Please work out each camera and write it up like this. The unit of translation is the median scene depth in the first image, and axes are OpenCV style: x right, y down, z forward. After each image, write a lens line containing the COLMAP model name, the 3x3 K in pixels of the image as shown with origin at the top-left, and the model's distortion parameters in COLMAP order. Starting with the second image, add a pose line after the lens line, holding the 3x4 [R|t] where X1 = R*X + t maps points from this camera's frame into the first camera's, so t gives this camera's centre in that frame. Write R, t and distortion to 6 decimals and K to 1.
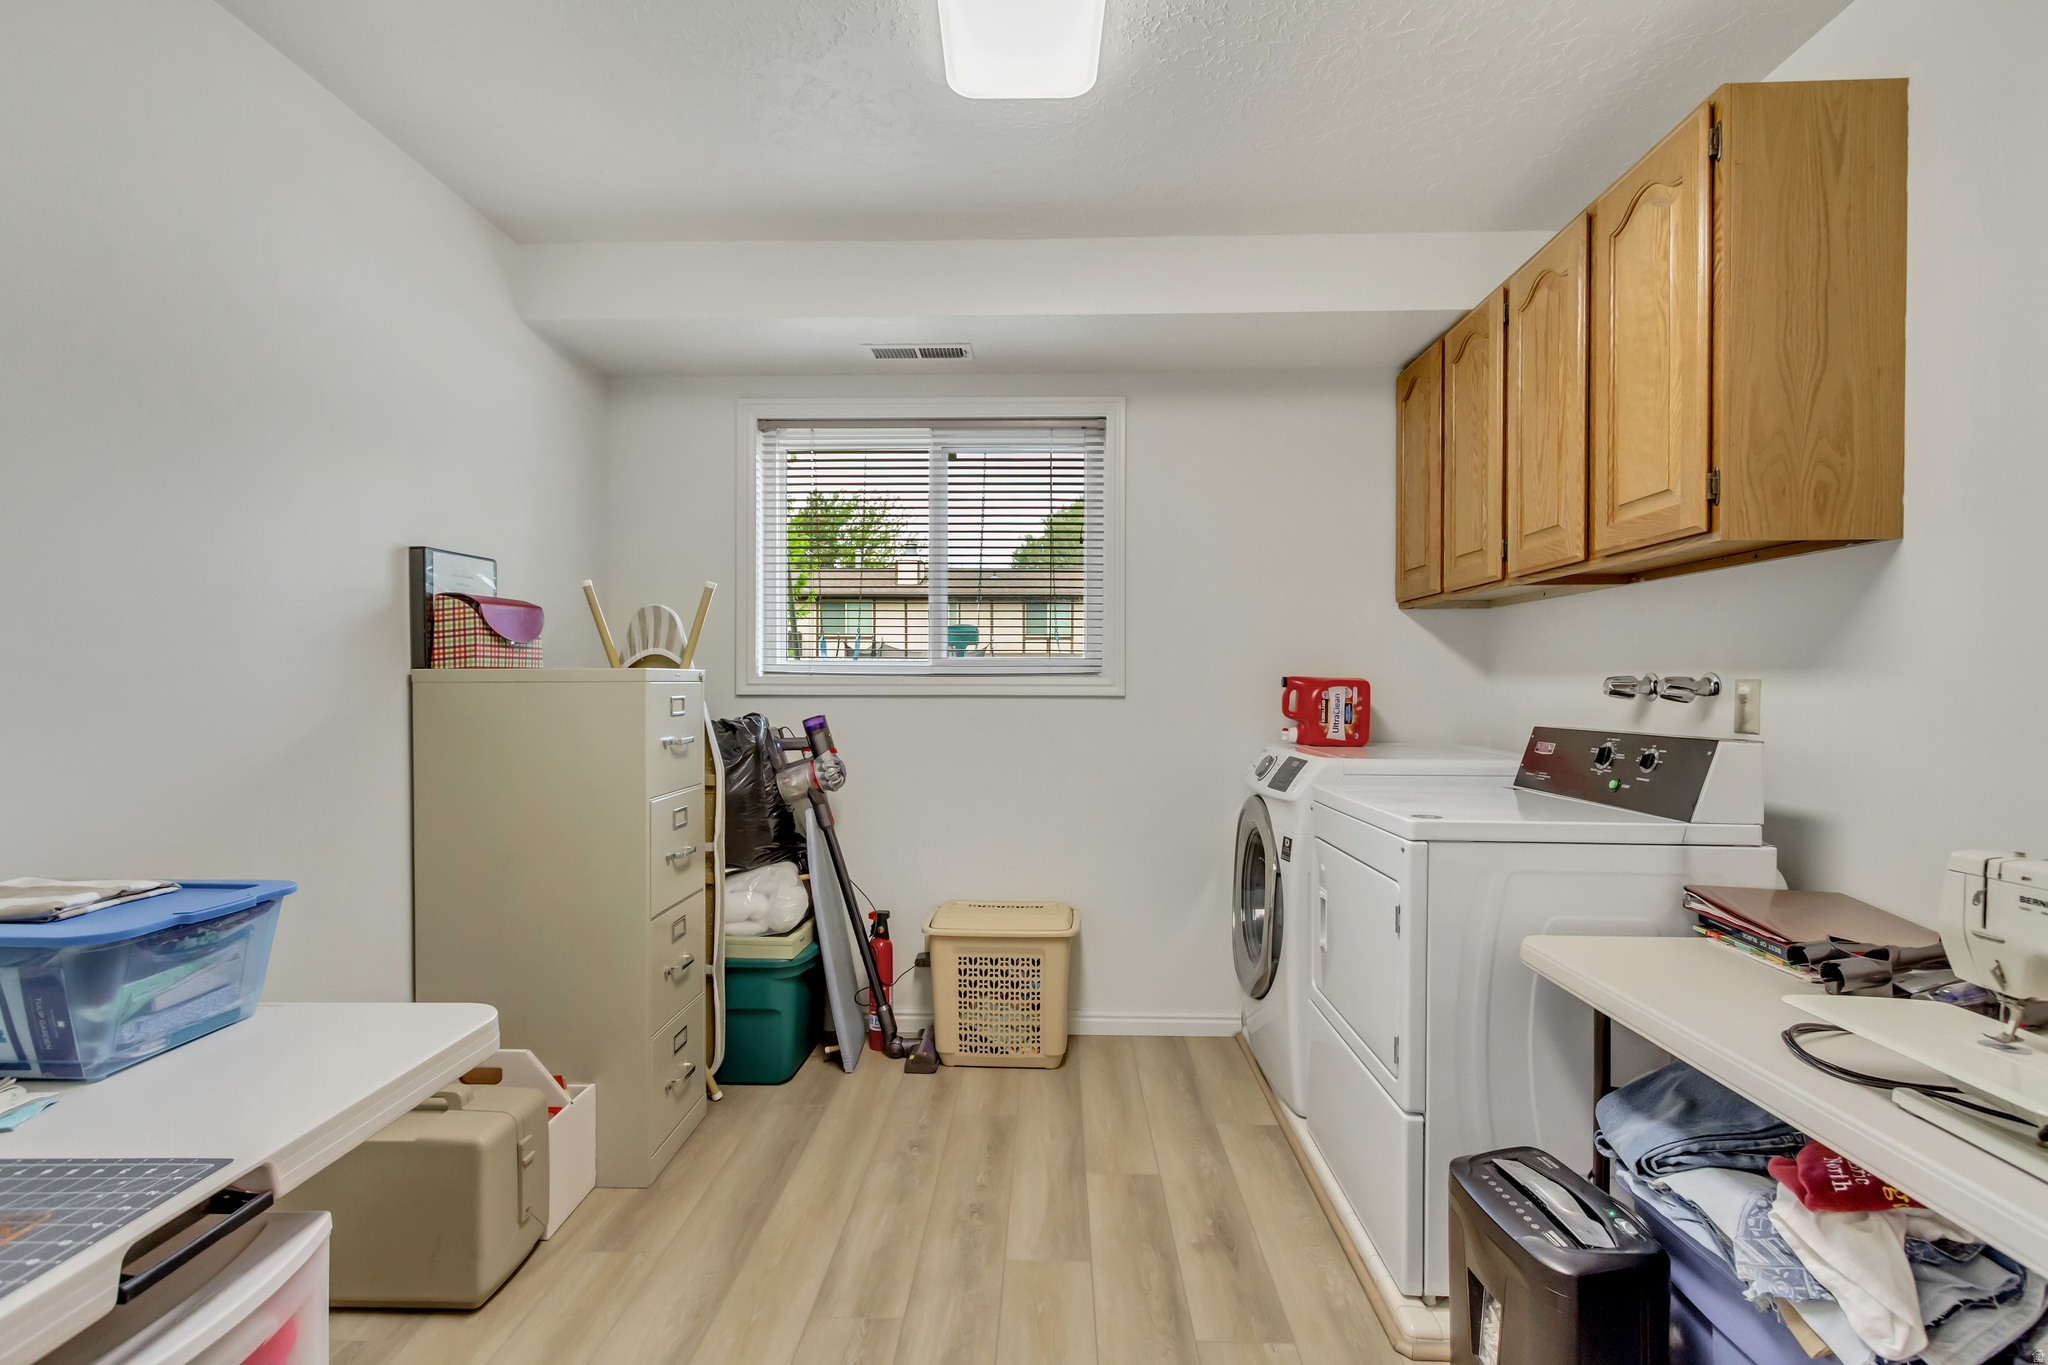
lens RADIAL K [[939.0, 0, 1026.3], [0, 939.0, 691.4], [0, 0, 1]] dist [0.010451, 0.000301]
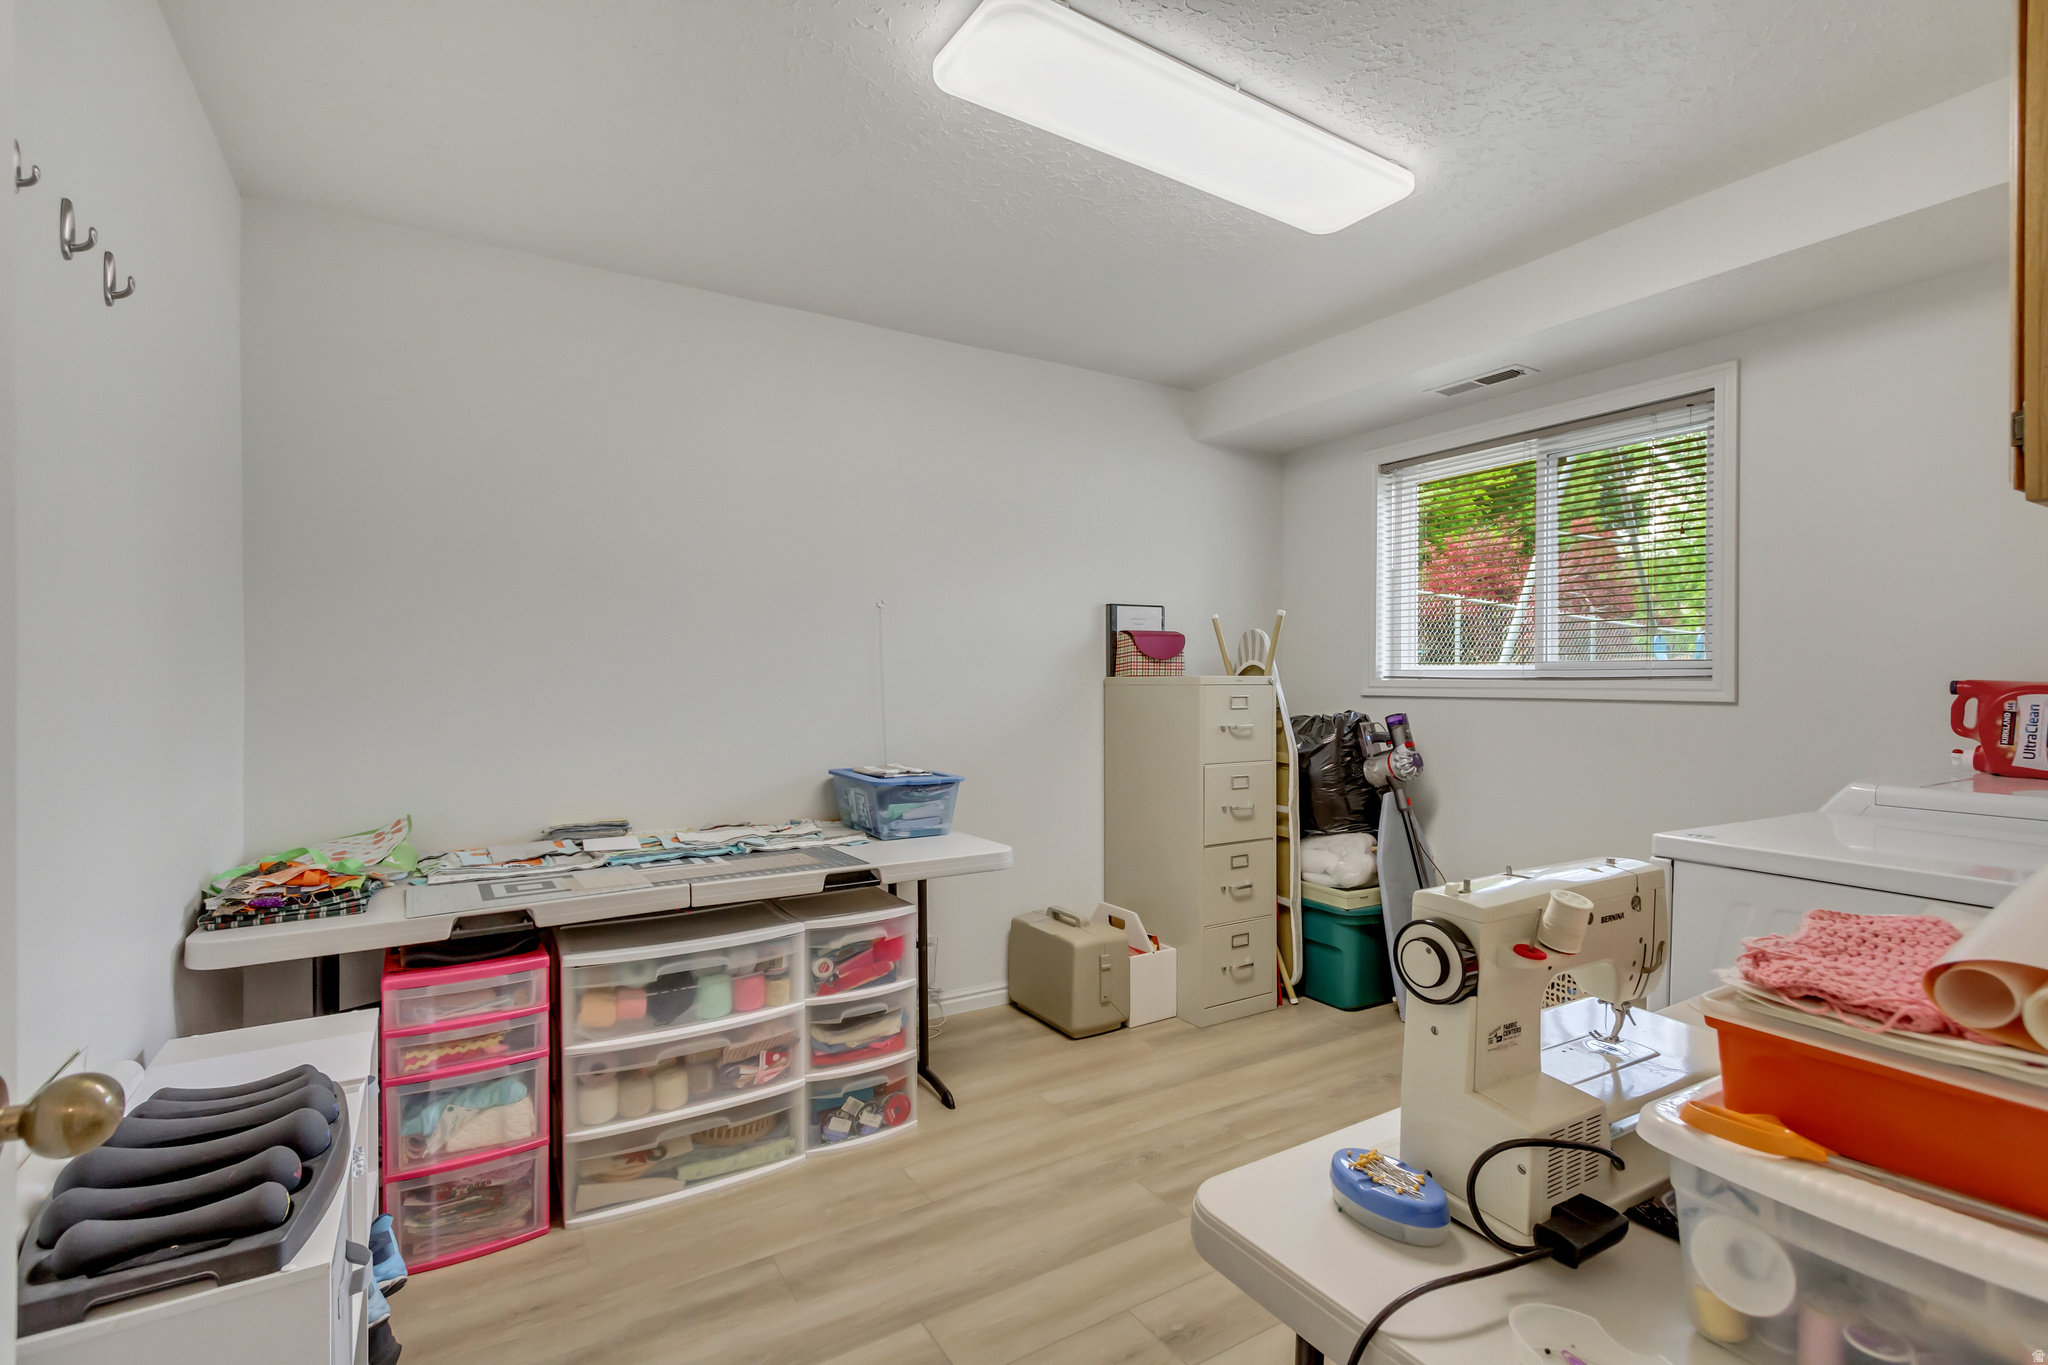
lens RADIAL K [[930.4, 0, 1024.0], [0, 930.4, 682.5], [0, 0, 1]] dist [0.002839, 0.000345]
pose [[0.551723, 0.001525, -0.834026, 0.551947], [-0.009762, 0.999942, -0.004629, -0.003927], [0.833970, 0.010695, 0.551706, -0.032382]]
